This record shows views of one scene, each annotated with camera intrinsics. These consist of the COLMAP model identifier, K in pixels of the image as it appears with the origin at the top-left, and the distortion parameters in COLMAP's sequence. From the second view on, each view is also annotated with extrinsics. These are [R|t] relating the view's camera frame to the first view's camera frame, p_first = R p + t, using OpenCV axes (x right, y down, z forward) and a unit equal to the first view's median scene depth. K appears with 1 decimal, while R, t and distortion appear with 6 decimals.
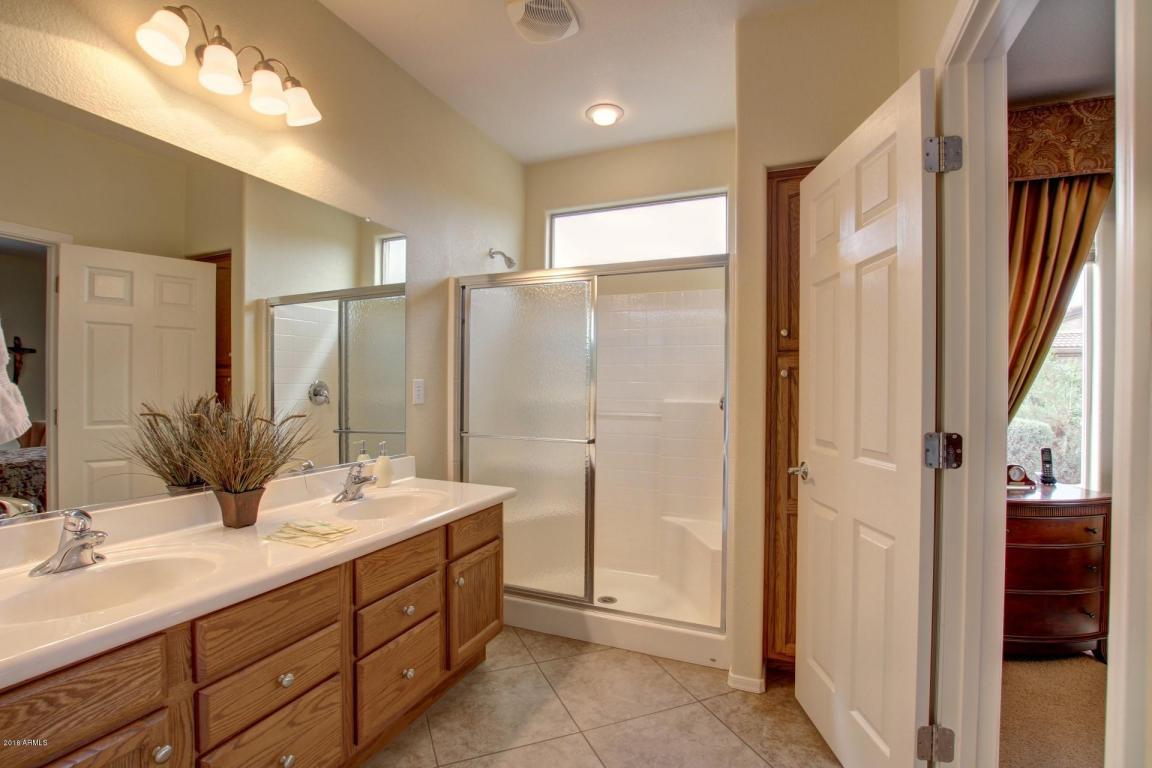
lens RADIAL K [[535.6, 0, 569.2], [0, 535.6, 388.7], [0, 0, 1]] dist [-0.033851, 0.004021]
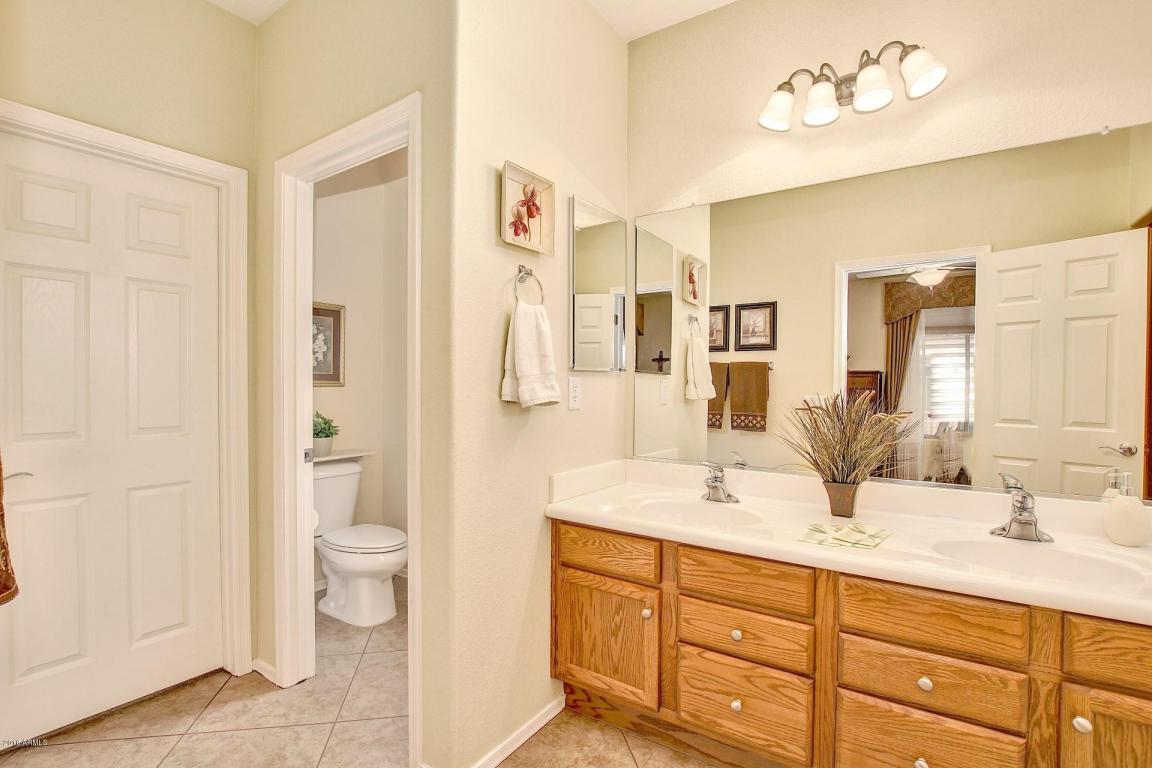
lens RADIAL K [[535.6, 0, 569.2], [0, 535.6, 388.7], [0, 0, 1]] dist [-0.033851, 0.004021]
pose [[-0.209518, 0.003205, -0.977800, 0.664758], [-0.005788, 0.999973, 0.004518, 0.003411], [0.977788, 0.006607, -0.209494, 0.841939]]
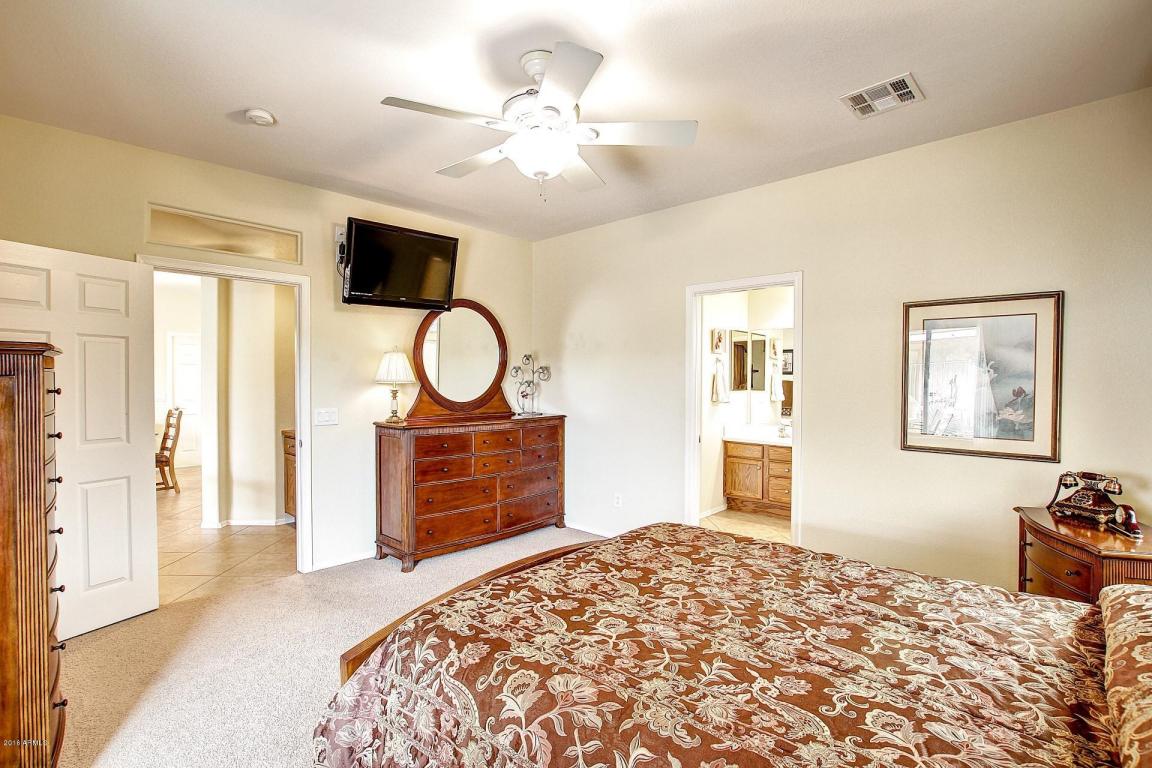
lens RADIAL K [[535.6, 0, 569.2], [0, 535.6, 388.7], [0, 0, 1]] dist [-0.033851, 0.004021]
pose [[-0.346754, 0.005414, -0.937941, 3.664070], [-0.008962, 0.999919, 0.009085, -0.086892], [0.937913, 0.011556, -0.346677, 0.809749]]
